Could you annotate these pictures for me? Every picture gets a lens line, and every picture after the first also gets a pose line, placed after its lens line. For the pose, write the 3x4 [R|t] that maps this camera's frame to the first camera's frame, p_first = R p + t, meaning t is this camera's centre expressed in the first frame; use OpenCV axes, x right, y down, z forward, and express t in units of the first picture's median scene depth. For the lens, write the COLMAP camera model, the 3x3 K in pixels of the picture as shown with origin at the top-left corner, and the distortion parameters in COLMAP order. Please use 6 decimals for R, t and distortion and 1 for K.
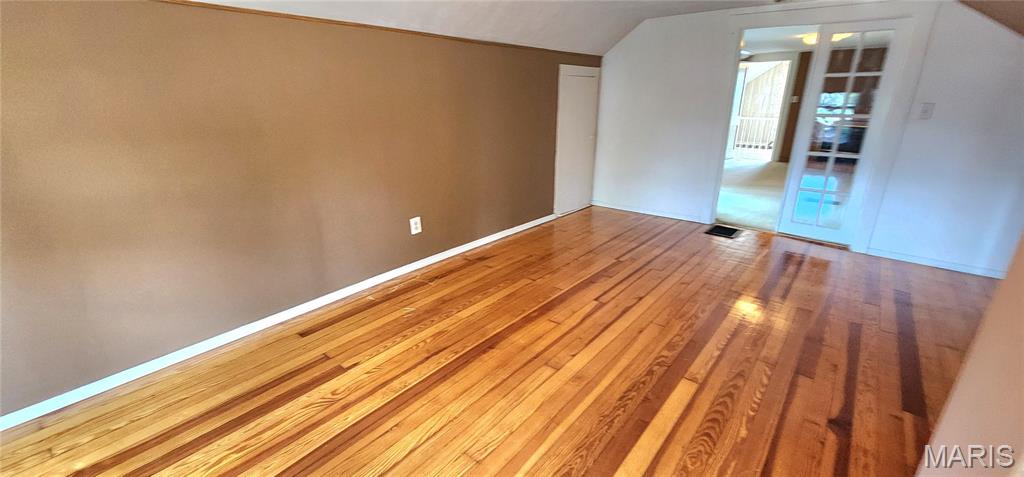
lens RADIAL K [[425.2, 0, 508.5], [0, 425.2, 244.7], [0, 0, 1]] dist [0.004474, -0.000006]
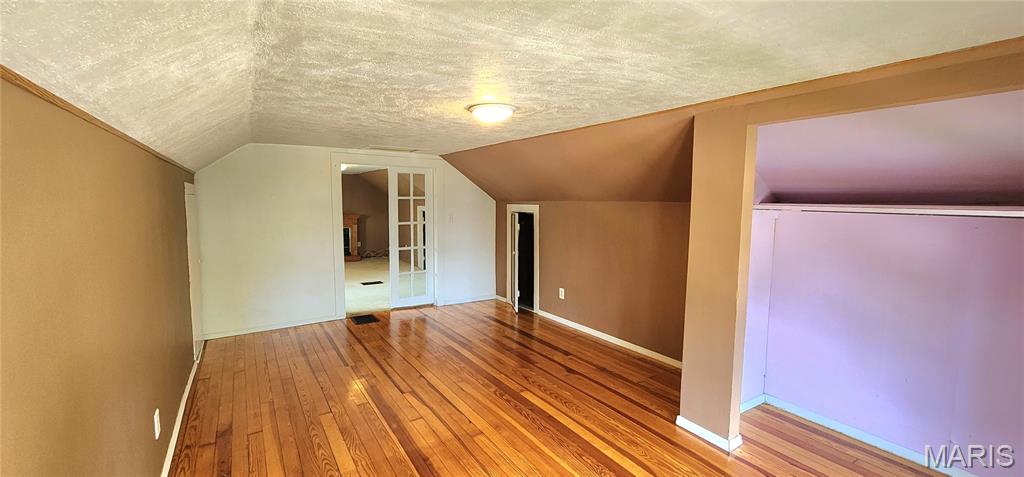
lens RADIAL K [[425.2, 0, 515.8], [0, 425.2, 239.0], [0, 0, 1]] dist [0.004474, -0.000006]
pose [[0.293532, -0.090923, 0.951615, -0.758743], [0.319891, 0.947419, -0.008150, -0.153612], [-0.900838, 0.306806, 0.307183, 0.278245]]
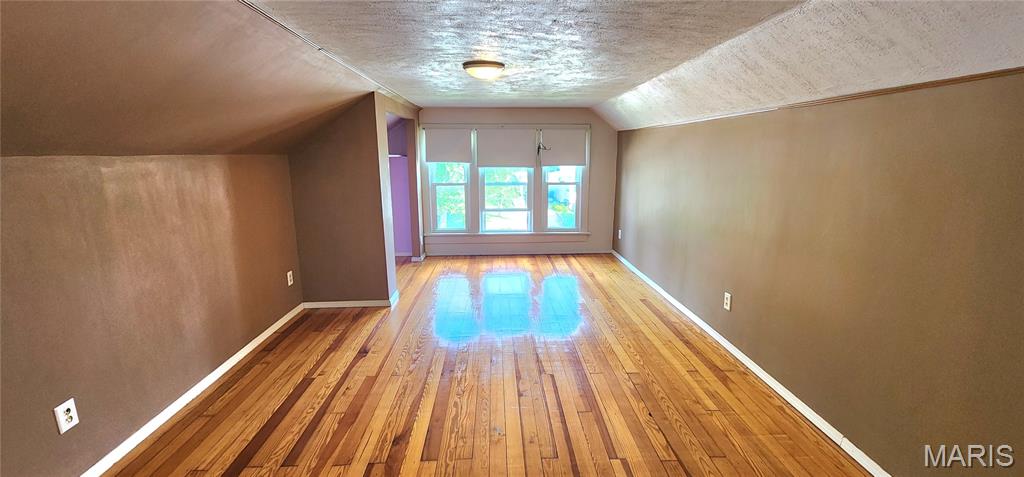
lens RADIAL K [[425.2, 0, 501.3], [0, 425.2, 234.0], [0, 0, 1]] dist [0.004474, -0.000006]
pose [[-0.757407, 0.125395, -0.640789, 0.908743], [-0.218008, 0.876502, 0.429206, -0.567189], [0.615473, 0.464780, -0.636532, 1.449731]]
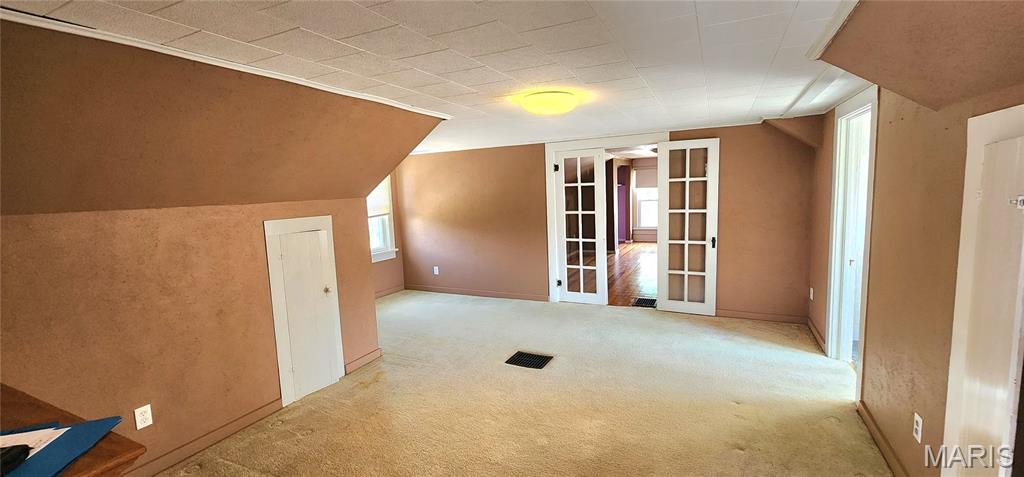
lens RADIAL K [[425.2, 0, 512.2], [0, 425.2, 237.7], [0, 0, 1]] dist [0.004474, -0.000006]
pose [[-0.968617, 0.059914, -0.241228, 1.825612], [-0.051381, 0.901285, 0.430169, -1.084590], [0.243188, 0.429064, -0.869922, 2.974188]]
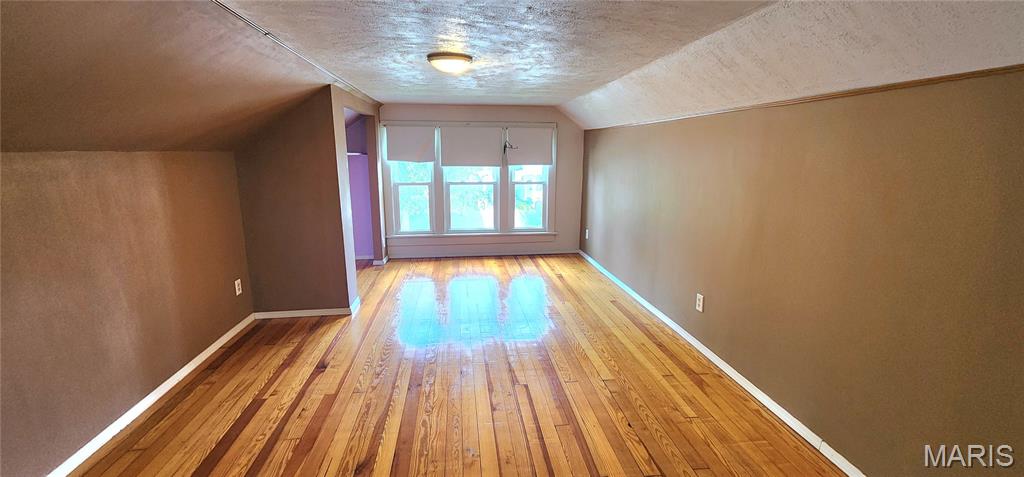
lens RADIAL K [[425.2, 0, 498.7], [0, 425.2, 234.5], [0, 0, 1]] dist [0.004474, -0.000006]
pose [[-0.702209, 0.135414, -0.698975, 0.880485], [-0.242914, 0.877270, 0.413993, -0.547981], [0.669250, 0.460501, -0.583133, 1.398476]]
